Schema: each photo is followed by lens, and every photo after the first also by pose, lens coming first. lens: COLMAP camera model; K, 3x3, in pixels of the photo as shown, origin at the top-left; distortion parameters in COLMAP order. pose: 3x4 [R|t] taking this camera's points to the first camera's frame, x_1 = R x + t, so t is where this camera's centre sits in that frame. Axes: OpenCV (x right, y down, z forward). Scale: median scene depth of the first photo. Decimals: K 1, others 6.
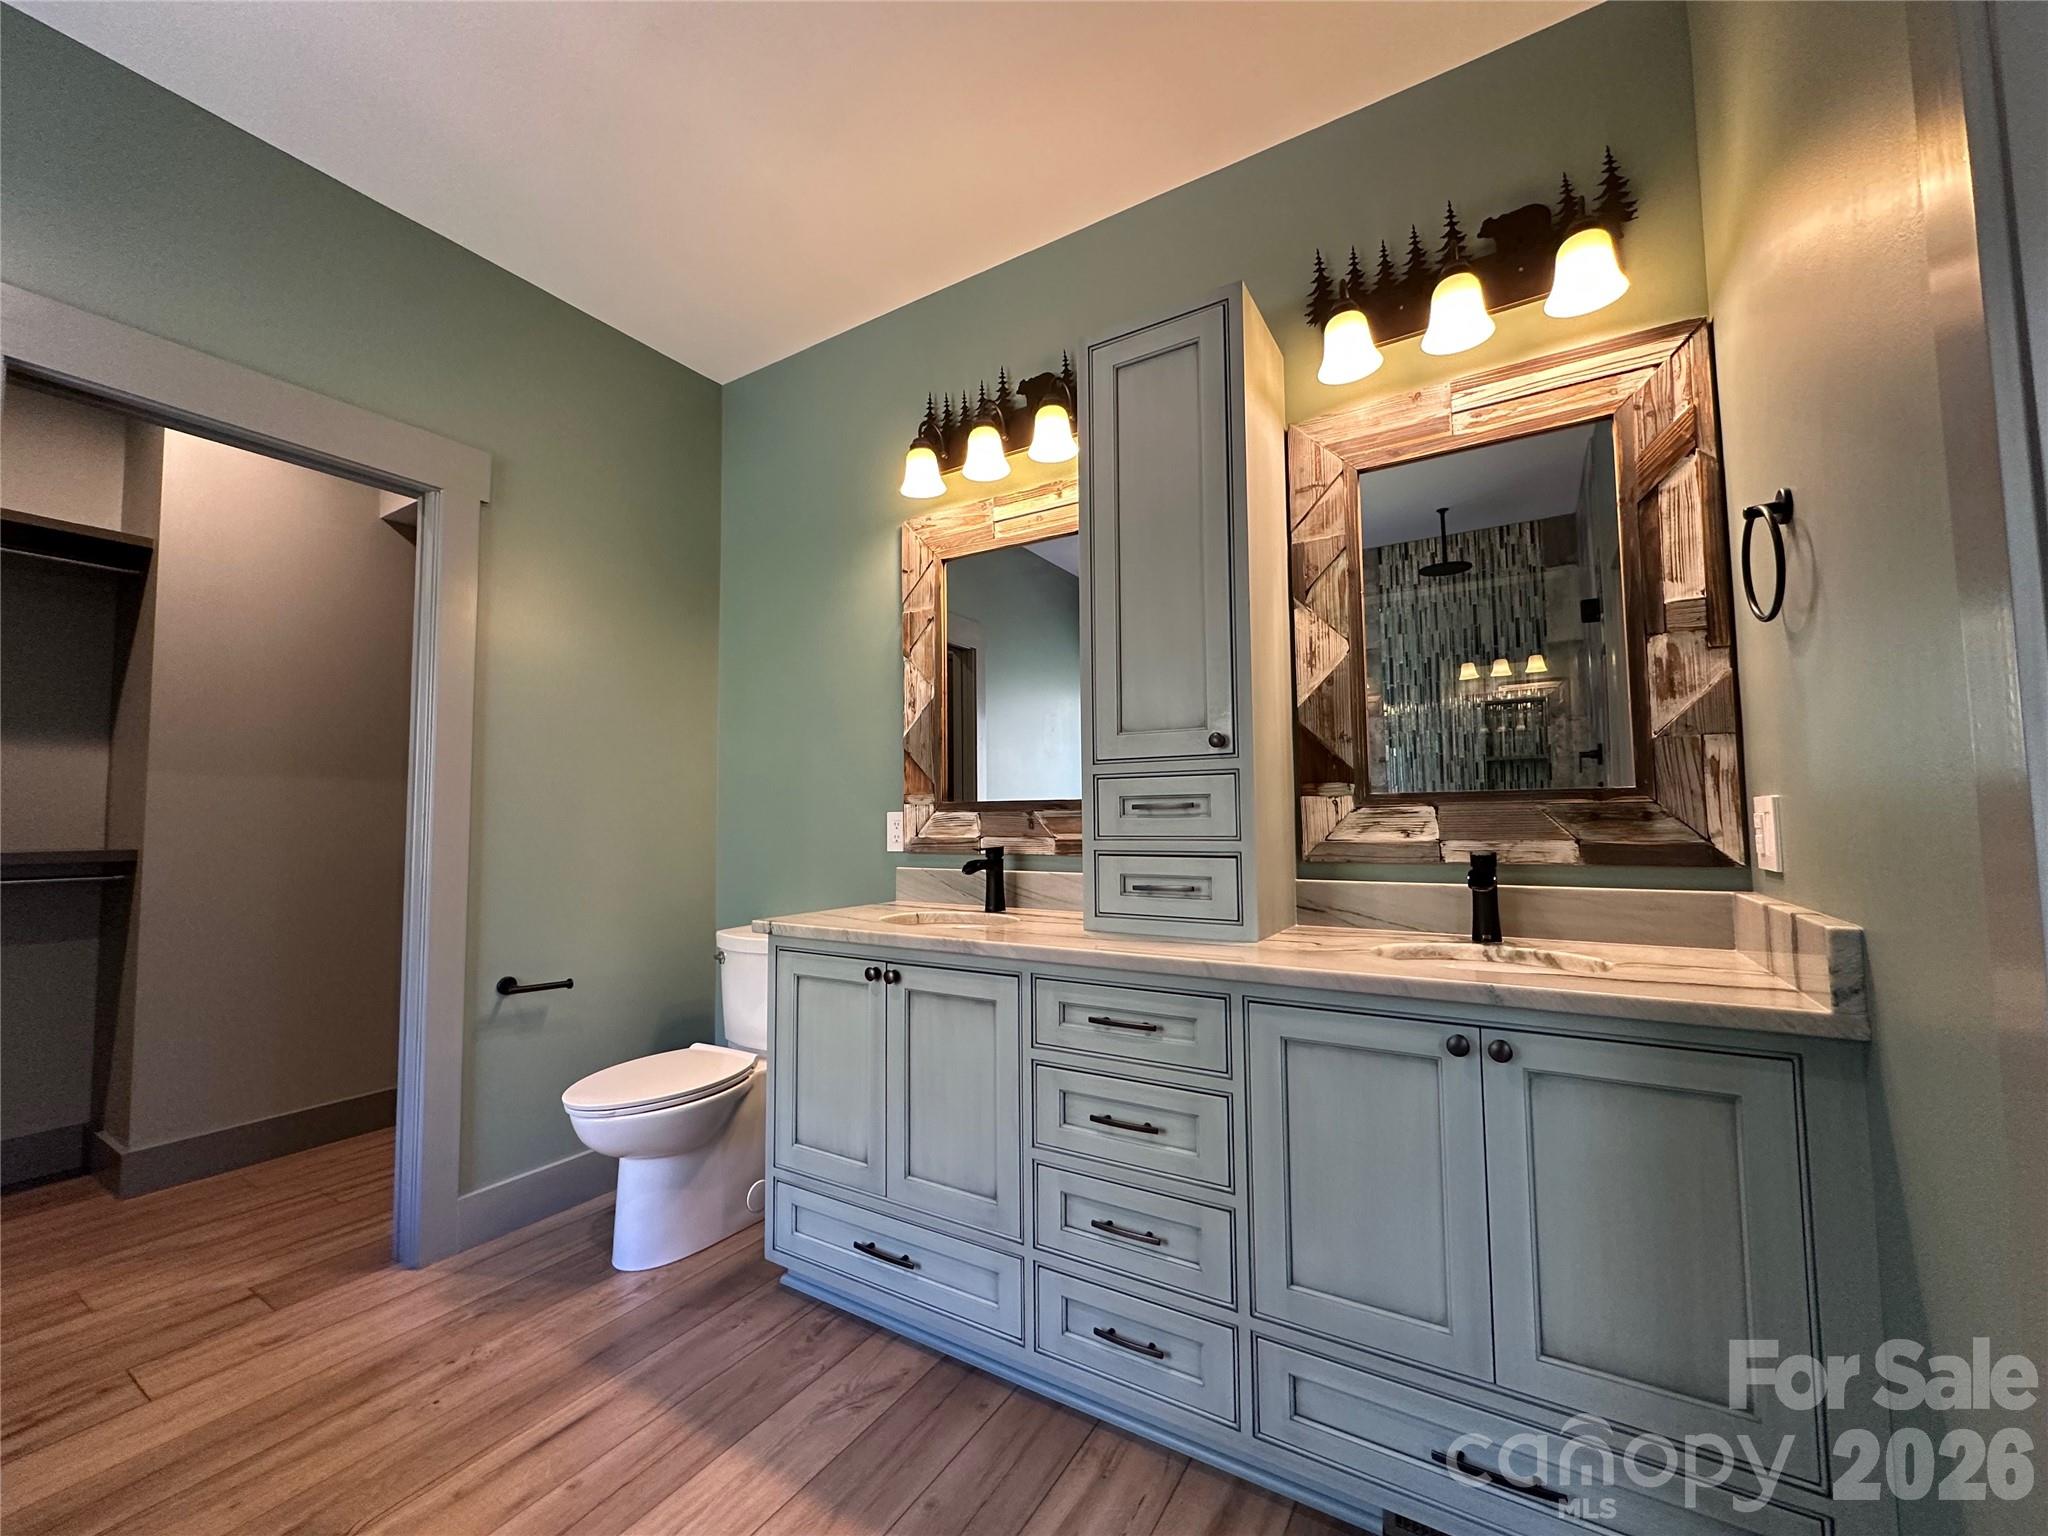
lens RADIAL K [[816.5, 0, 1021.1], [0, 816.5, 770.3], [0, 0, 1]] dist [-0.001502, 0.000087]
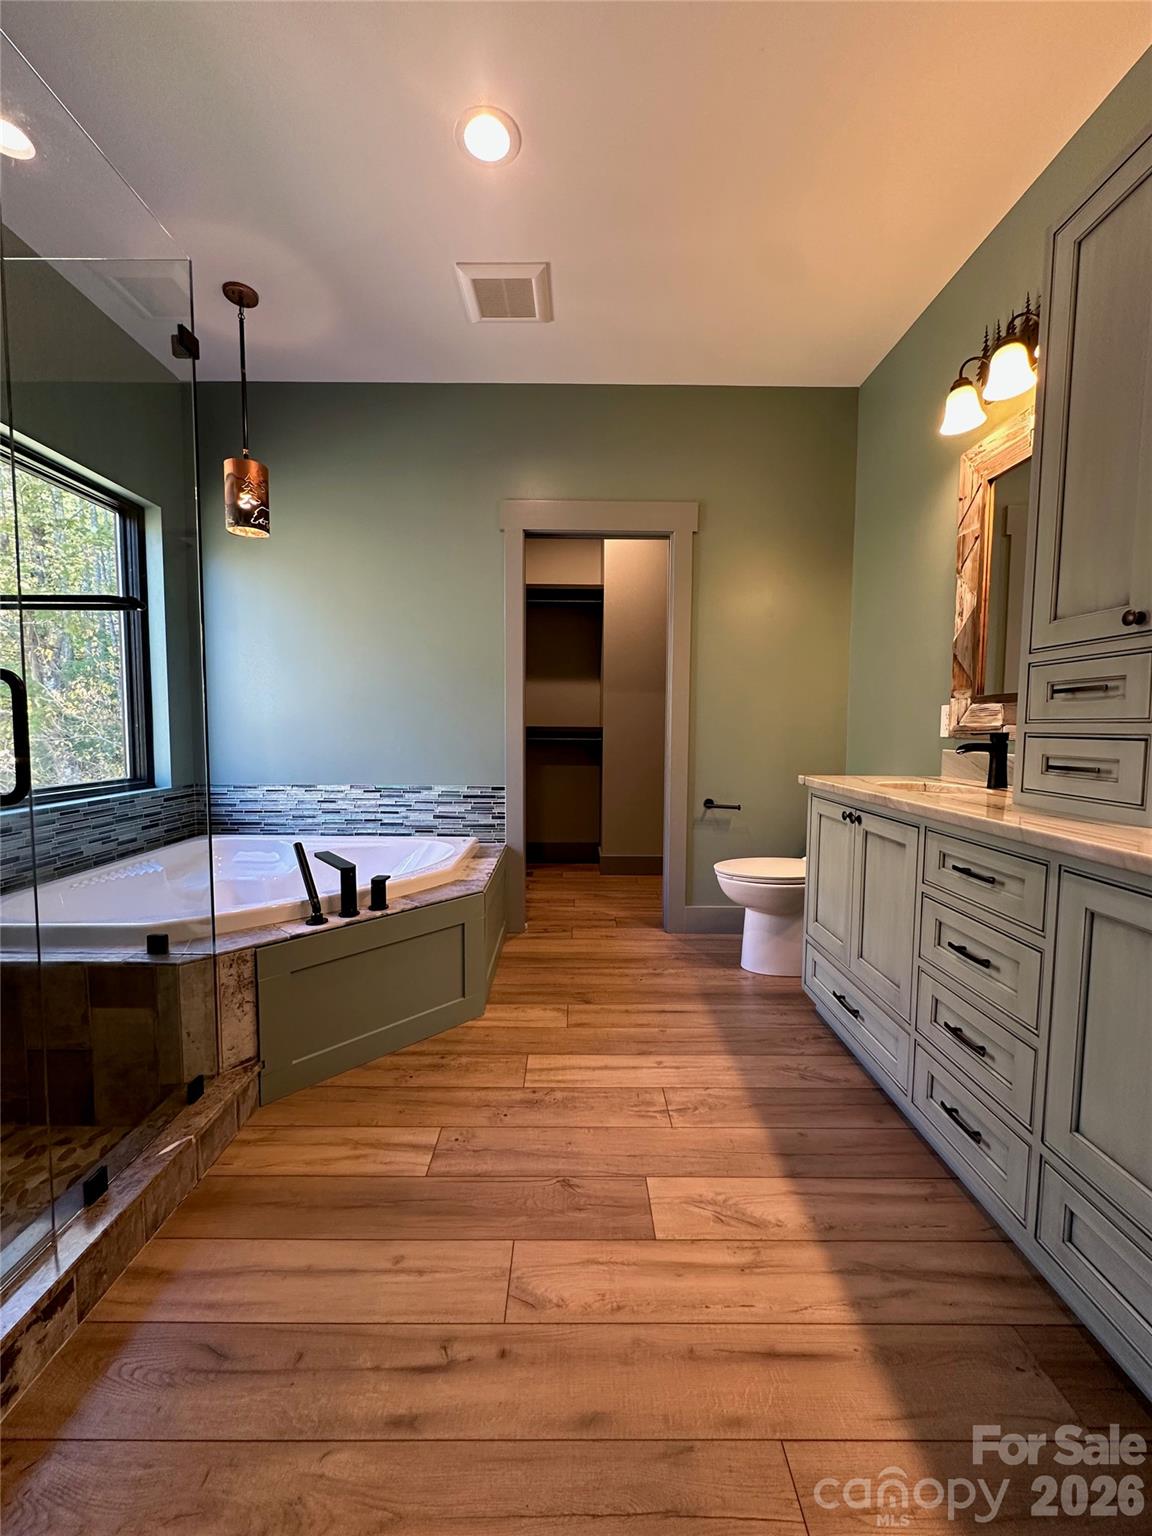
lens RADIAL K [[612.4, 0, 576.1], [0, 612.4, 766.4], [0, 0, 1]] dist [-0.001502, 0.000087]
pose [[0.532788, 0.070068, -0.843343, 0.458006], [0.039601, 0.993410, 0.107554, 0.029744], [0.845322, -0.090700, 0.526503, 0.047309]]
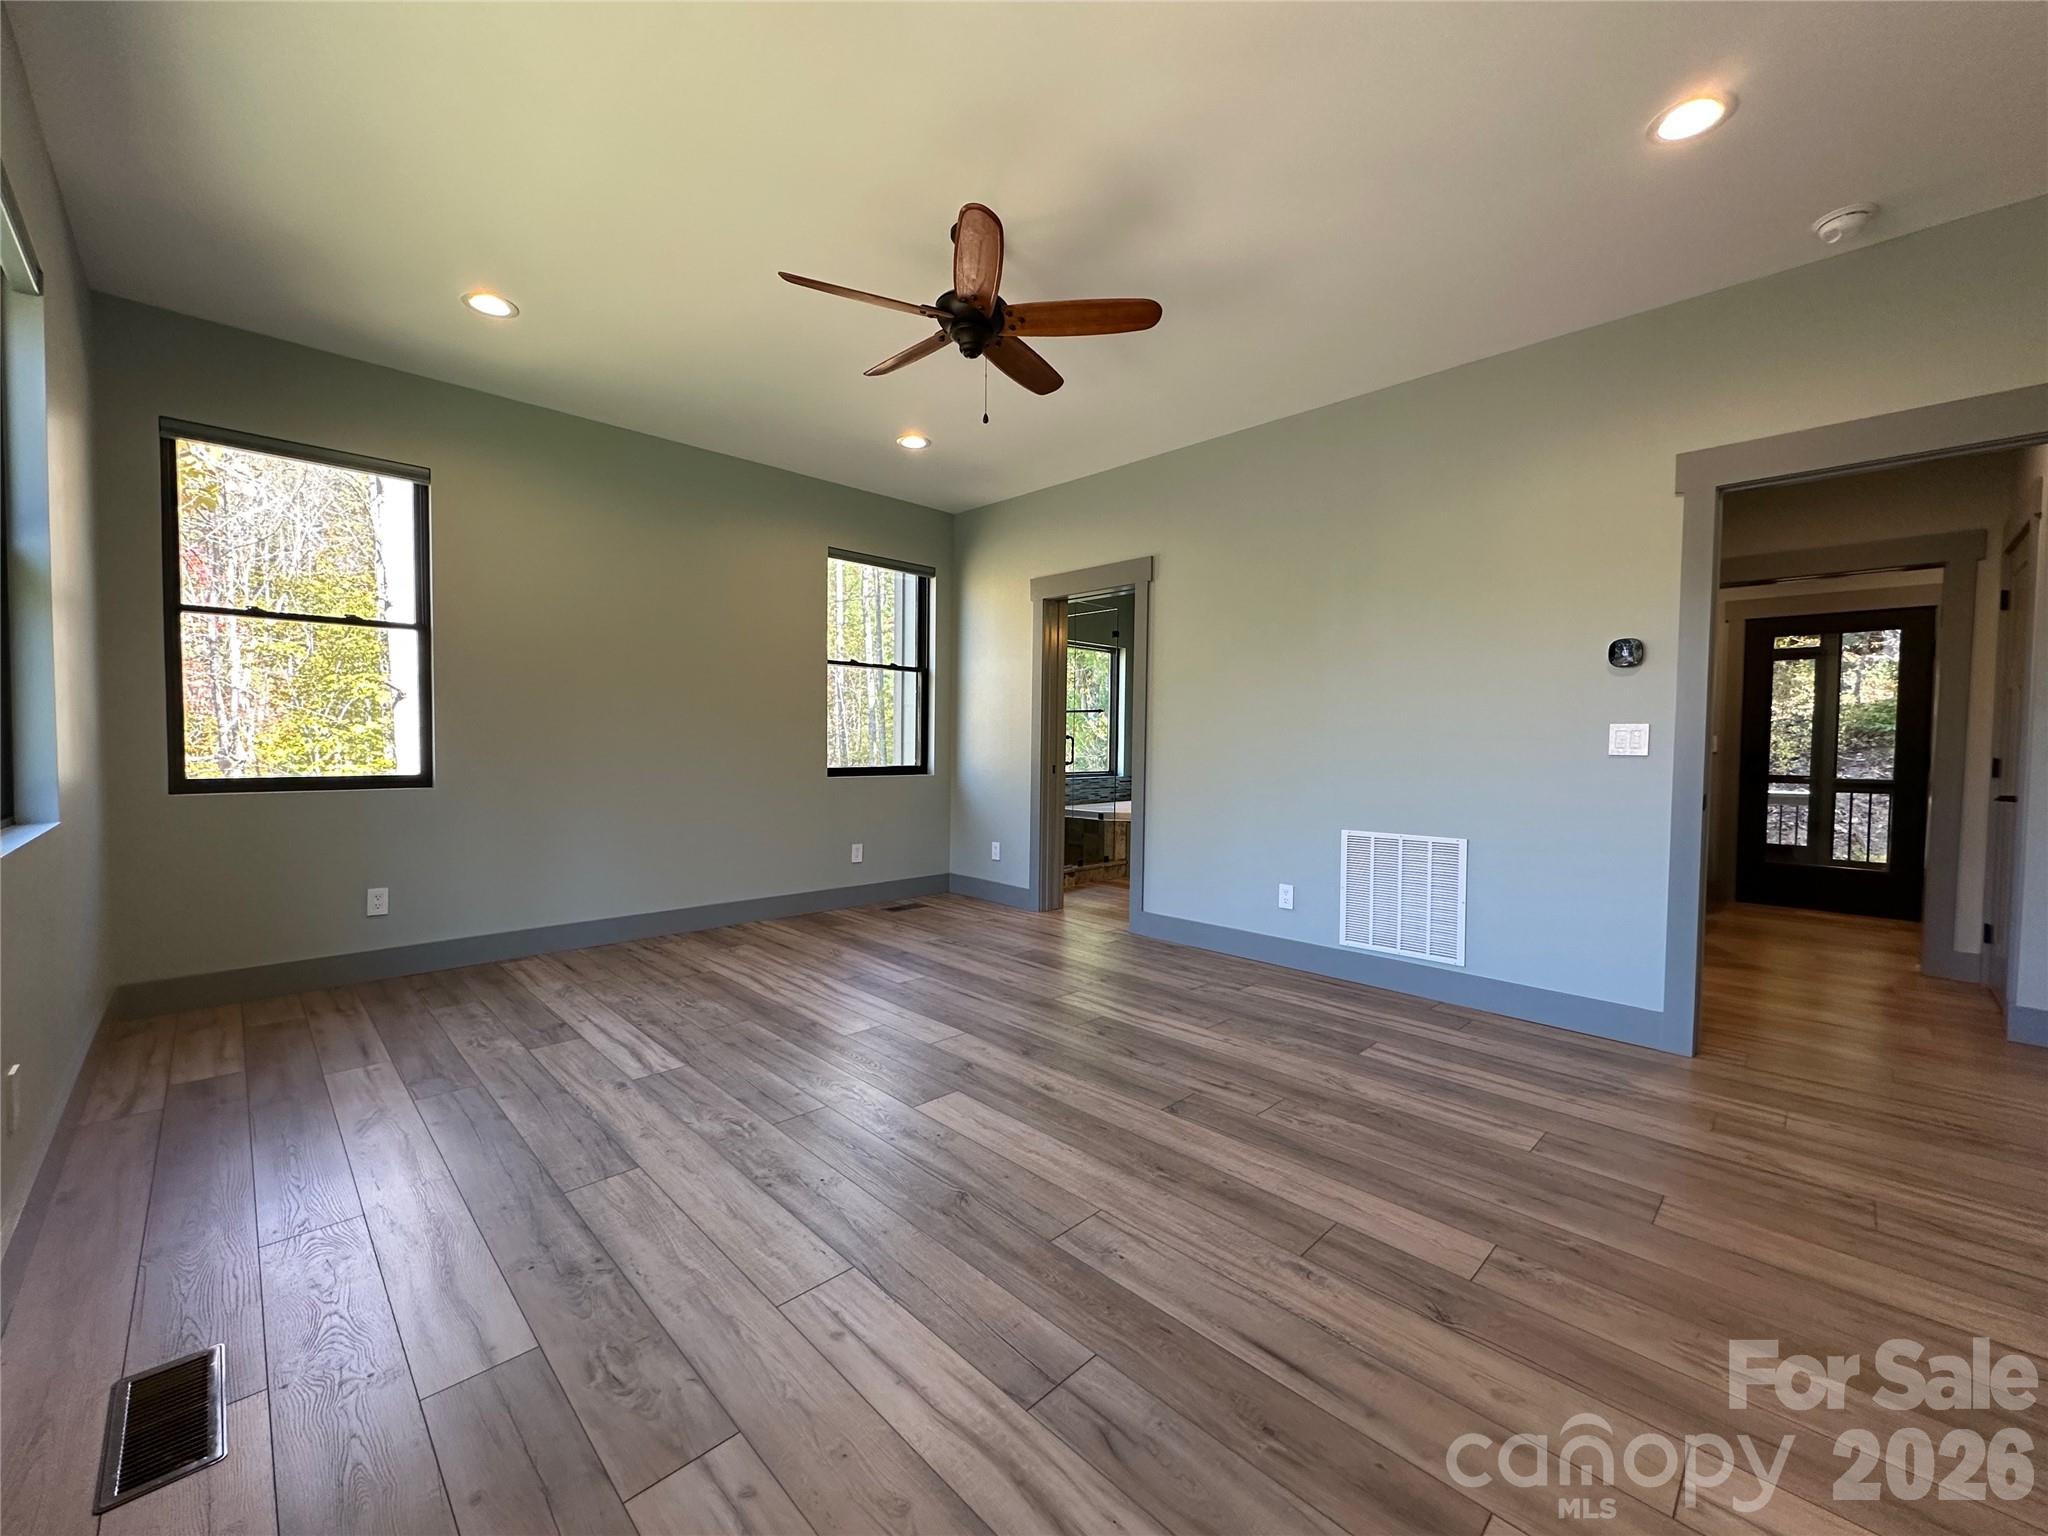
lens RADIAL K [[816.5, 0, 1021.1], [0, 816.5, 770.3], [0, 0, 1]] dist [-0.001502, 0.000087]
pose [[-0.236707, 0.045410, -0.970519, 3.211526], [0.056594, 0.997855, 0.032886, -0.004848], [0.969931, -0.047142, -0.238769, 0.542518]]
